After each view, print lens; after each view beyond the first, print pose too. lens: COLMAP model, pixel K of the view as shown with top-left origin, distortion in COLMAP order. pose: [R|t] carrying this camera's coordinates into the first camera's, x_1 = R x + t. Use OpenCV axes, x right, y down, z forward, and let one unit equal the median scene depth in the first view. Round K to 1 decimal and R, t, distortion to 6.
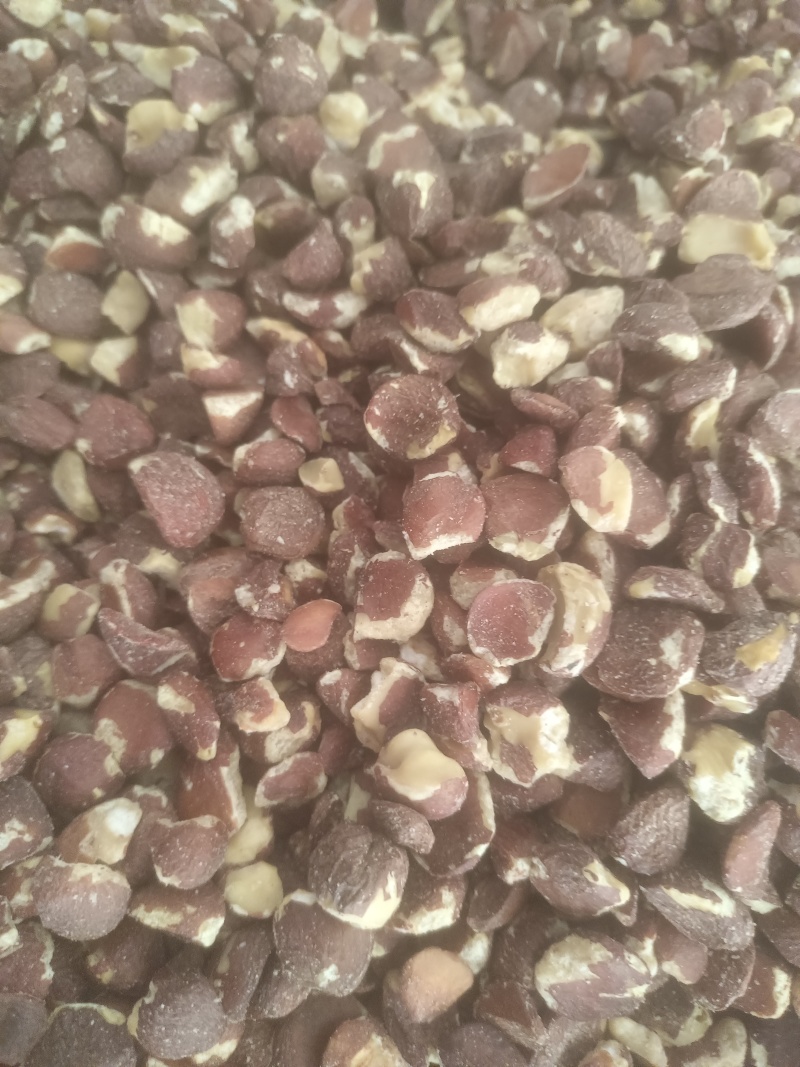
lens RADIAL K [[886.7, 0, 400.0], [0, 886.7, 533.5], [0, 0, 1]] dist [-0.000686, -0.116317]
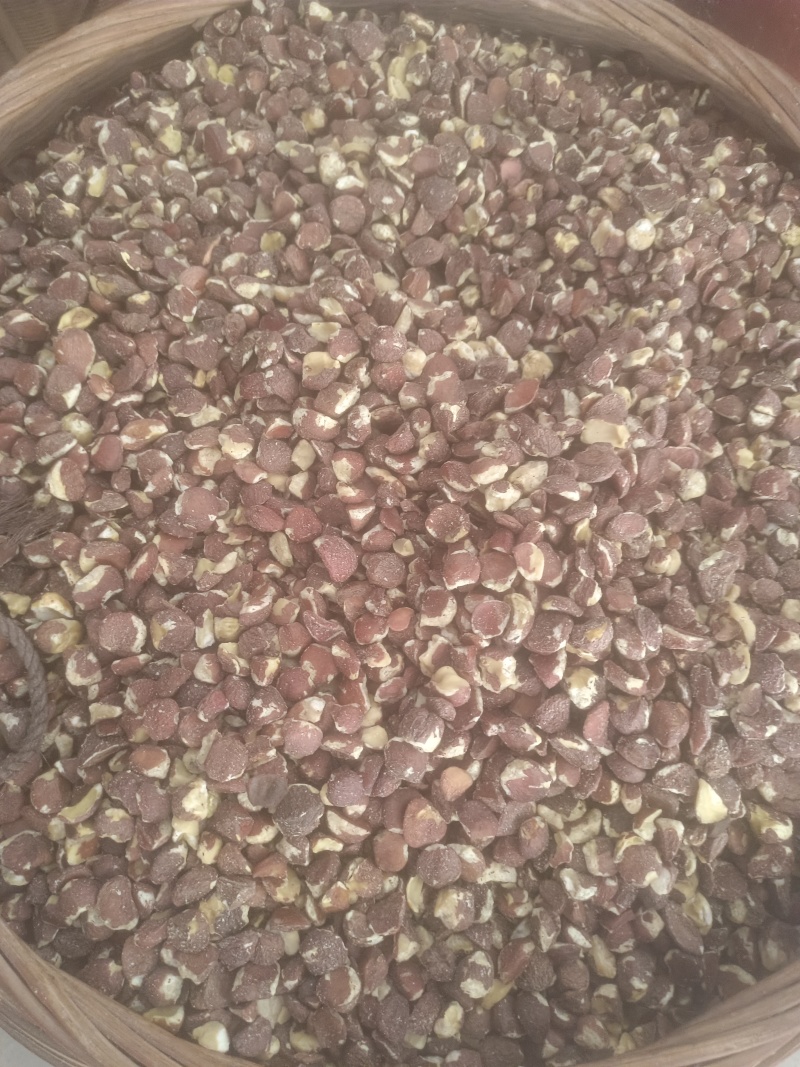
lens RADIAL K [[886.7, 0, 400.0], [0, 886.7, 533.5], [0, 0, 1]] dist [-0.000686, -0.116317]
pose [[0.999400, 0.011856, -0.032536, -0.033164], [-0.011575, 0.999894, 0.008804, -0.127778], [0.032637, -0.008423, 0.999432, -1.186237]]
